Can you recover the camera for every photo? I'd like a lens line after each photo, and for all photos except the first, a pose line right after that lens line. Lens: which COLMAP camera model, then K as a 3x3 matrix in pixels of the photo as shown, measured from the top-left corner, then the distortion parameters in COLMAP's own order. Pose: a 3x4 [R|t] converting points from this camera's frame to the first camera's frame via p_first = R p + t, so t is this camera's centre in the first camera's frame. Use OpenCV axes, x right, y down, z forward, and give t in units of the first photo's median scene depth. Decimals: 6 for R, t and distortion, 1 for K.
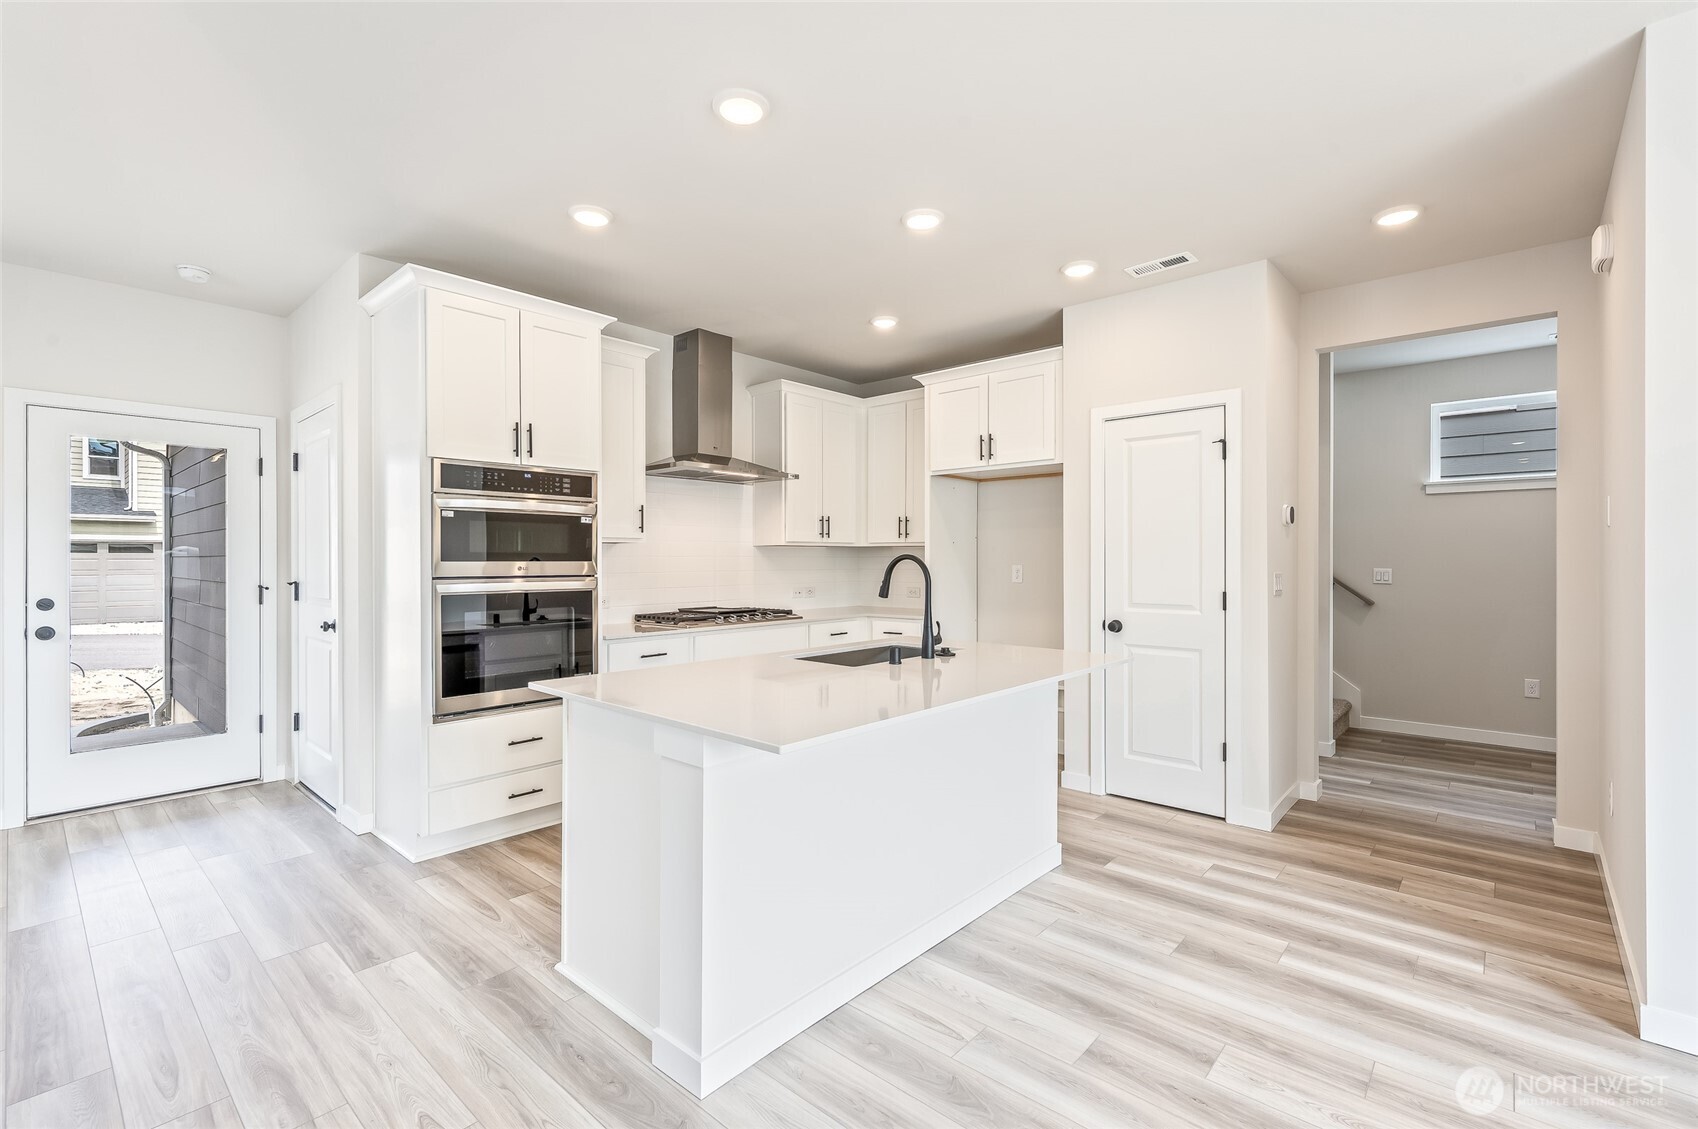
lens RADIAL K [[754.6, 0, 847.2], [0, 754.6, 557.7], [0, 0, 1]] dist [0.001154, -0.000513]
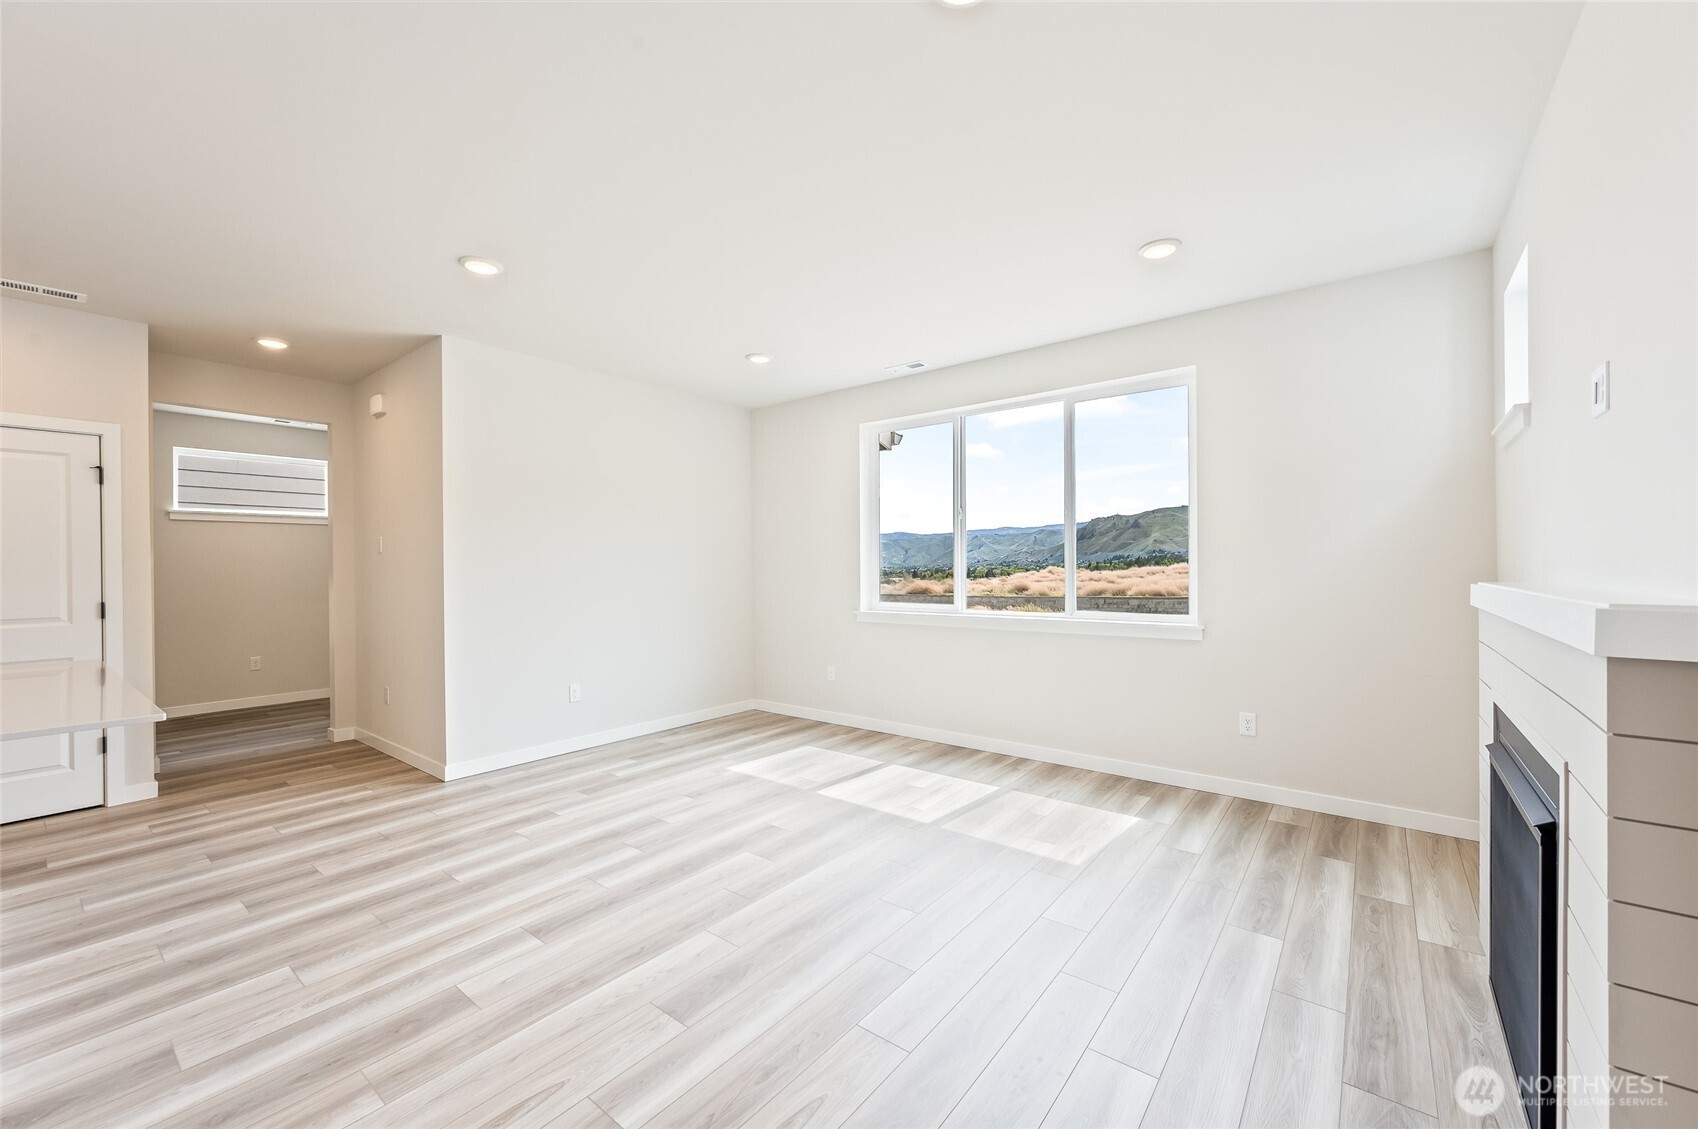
lens RADIAL K [[671.8, 0, 838.4], [0, 671.8, 563.0], [0, 0, 1]] dist [0.001119, 0.000226]
pose [[-0.049562, 0.006345, 0.998751, -0.640093], [0.007821, 0.999952, -0.005964, 0.002124], [-0.998740, 0.007515, -0.049609, -0.051120]]
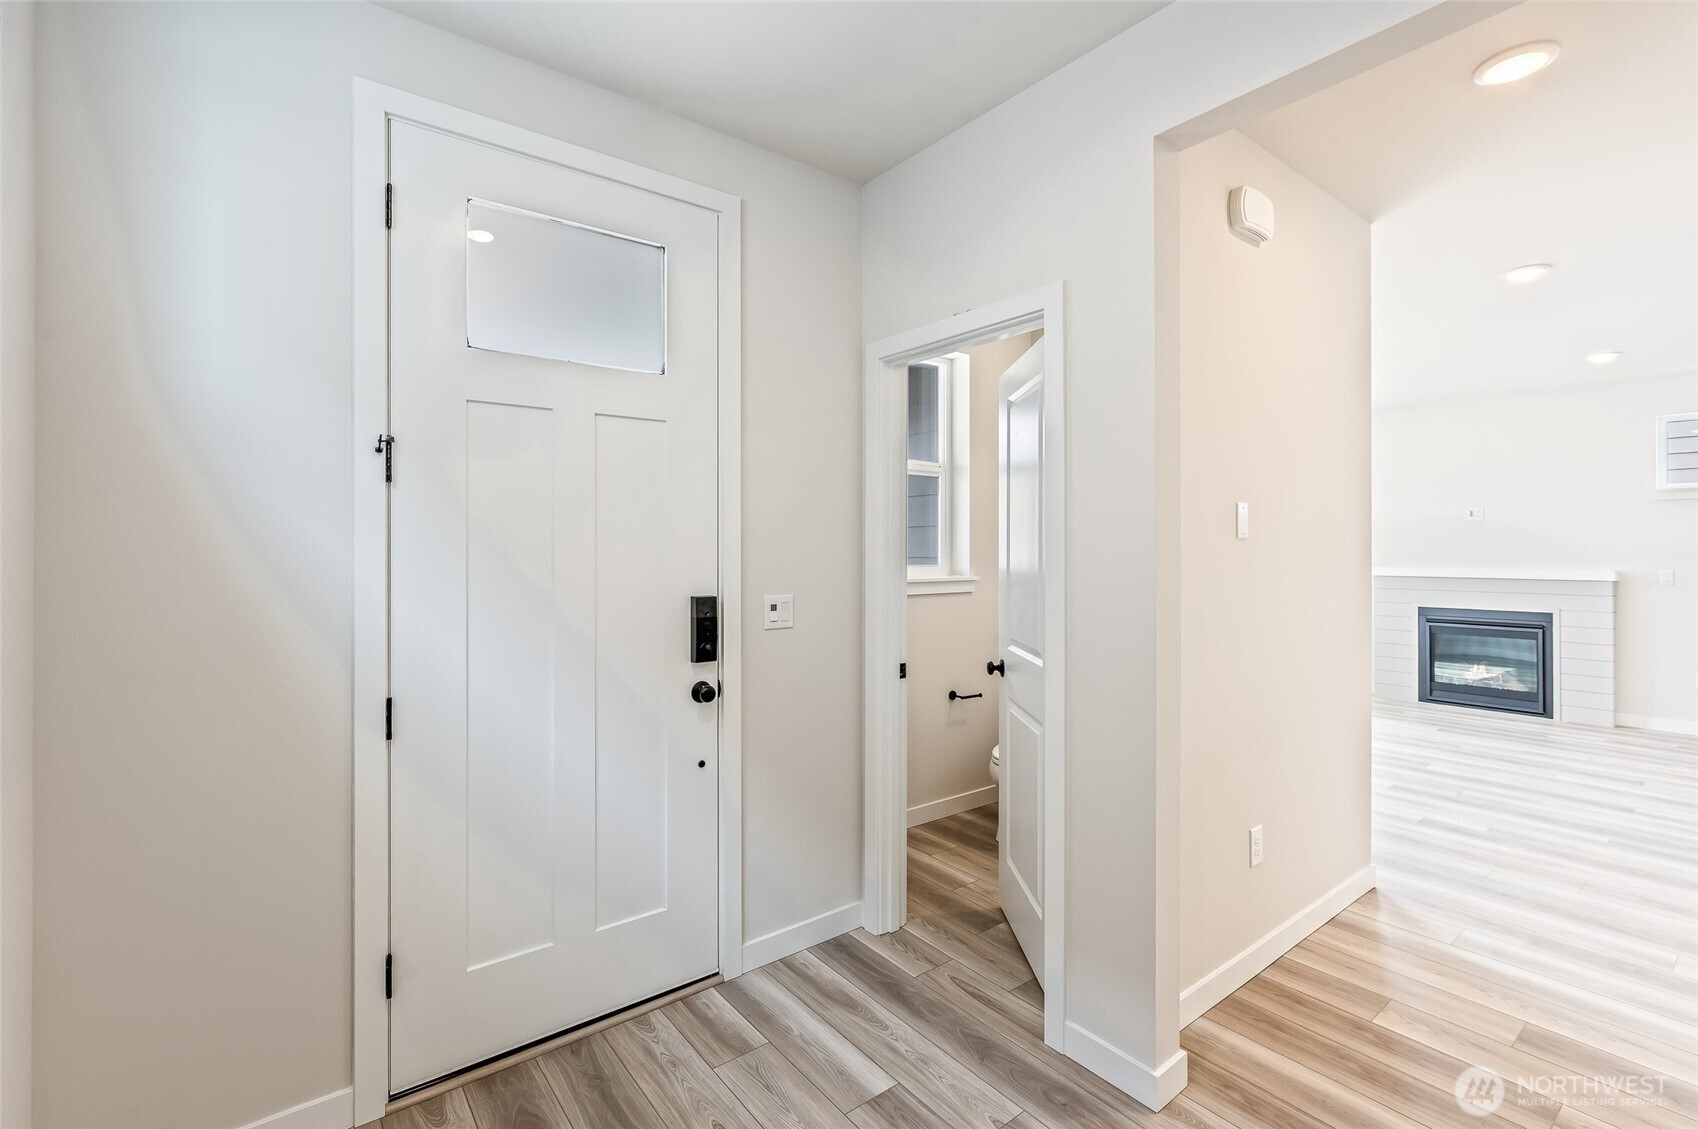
lens RADIAL K [[754.6, 0, 853.9], [0, 754.6, 548.2], [0, 0, 1]] dist [0.001154, -0.000513]
pose [[-0.983807, 0.001475, 0.179228, 1.133942], [0.000286, 0.999978, -0.006659, -0.019321], [-0.179233, -0.006500, -0.983785, 1.683588]]
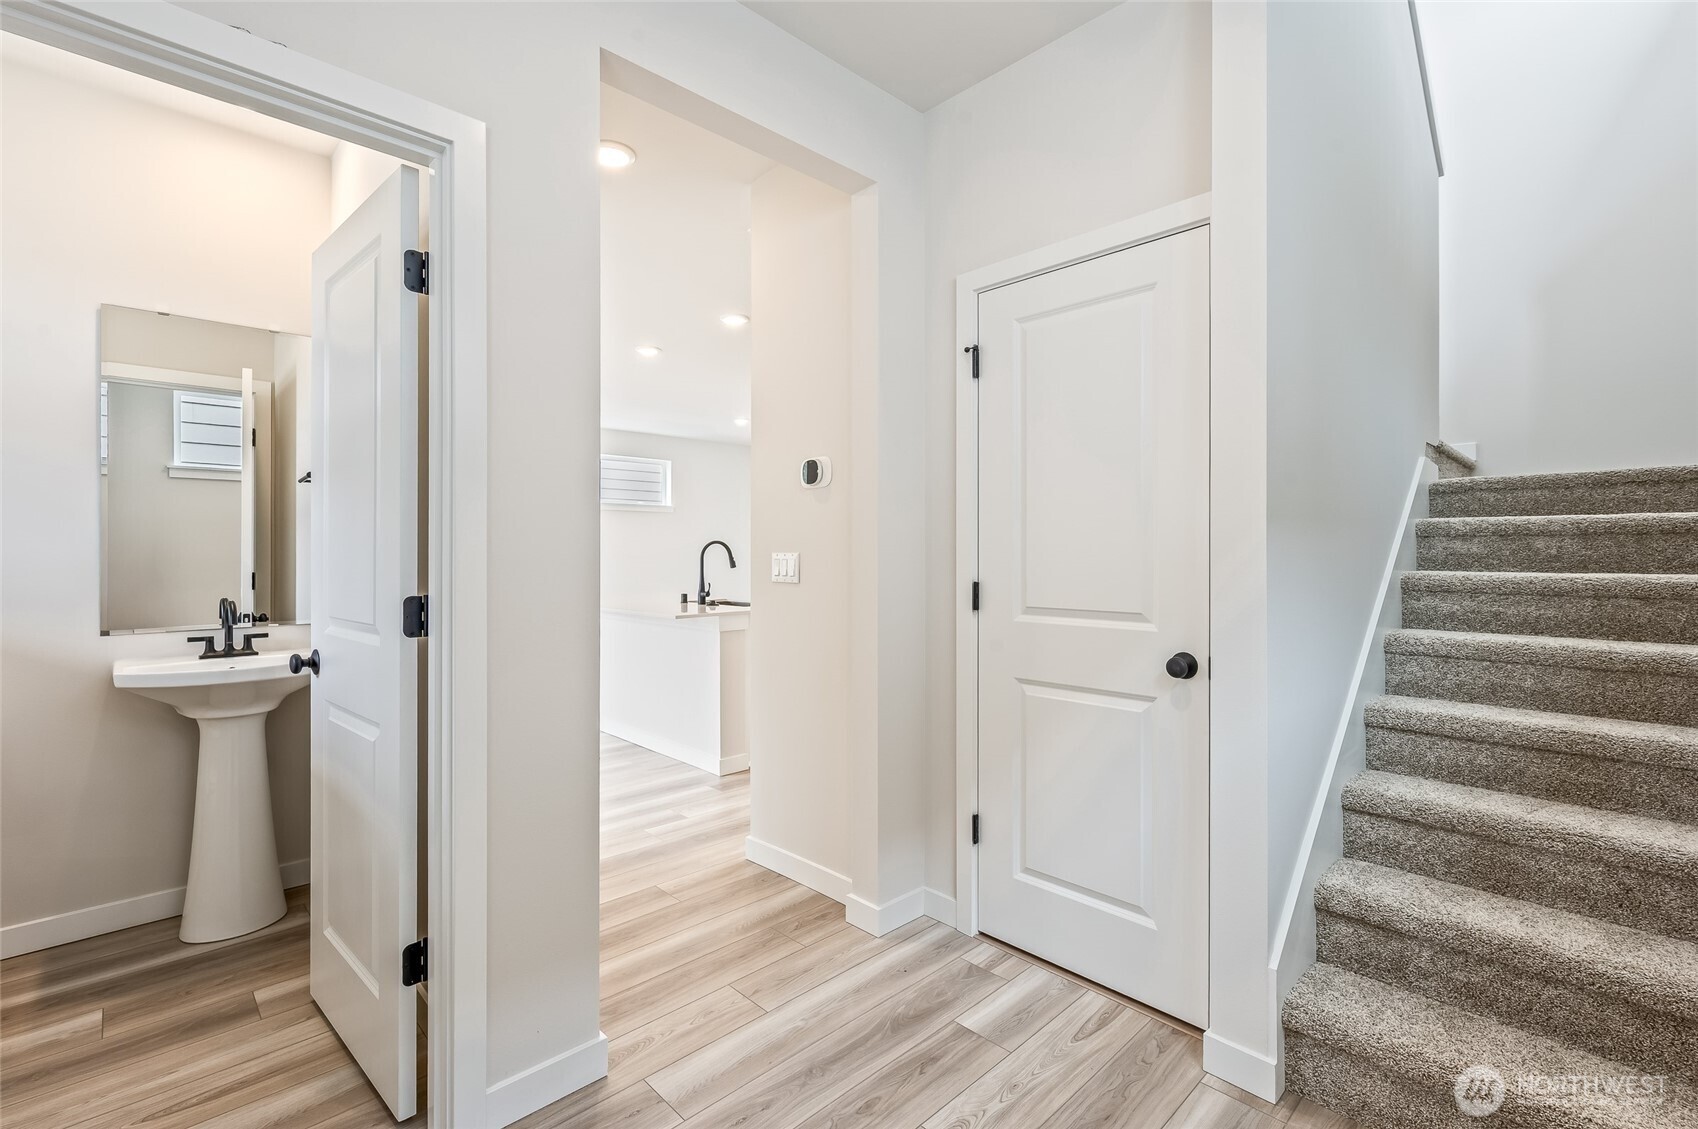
lens RADIAL K [[754.6, 0, 852.9], [0, 754.6, 557.7], [0, 0, 1]] dist [0.001154, -0.000513]
pose [[-0.070030, 0.005303, -0.997531, 1.558091], [0.003372, 0.999981, 0.005080, 0.022804], [0.997539, -0.003008, -0.070047, 1.314048]]
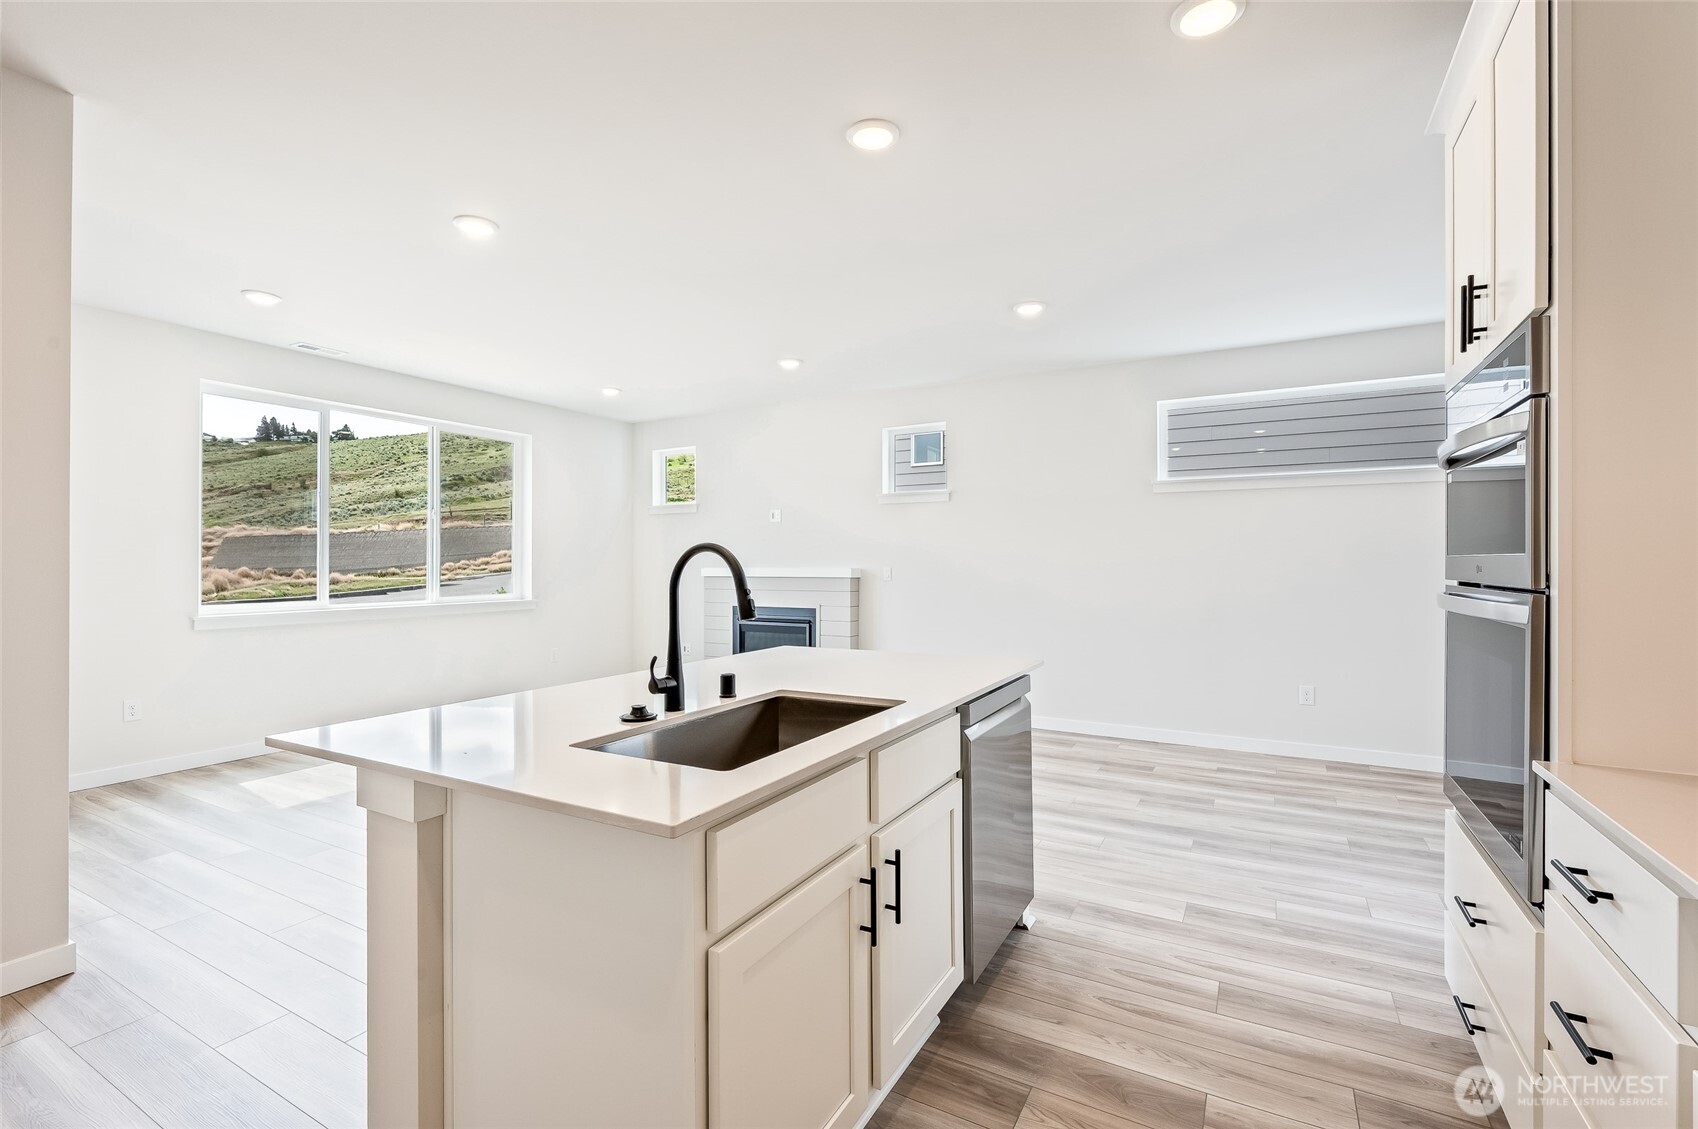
lens RADIAL K [[754.6, 0, 846.8], [0, 754.6, 559.3], [0, 0, 1]] dist [0.001154, -0.000513]
pose [[-0.977746, 0.001395, -0.209787, 0.087824], [0.002621, 0.999981, -0.005564, 0.010304], [0.209775, -0.005990, -0.977731, 1.495698]]
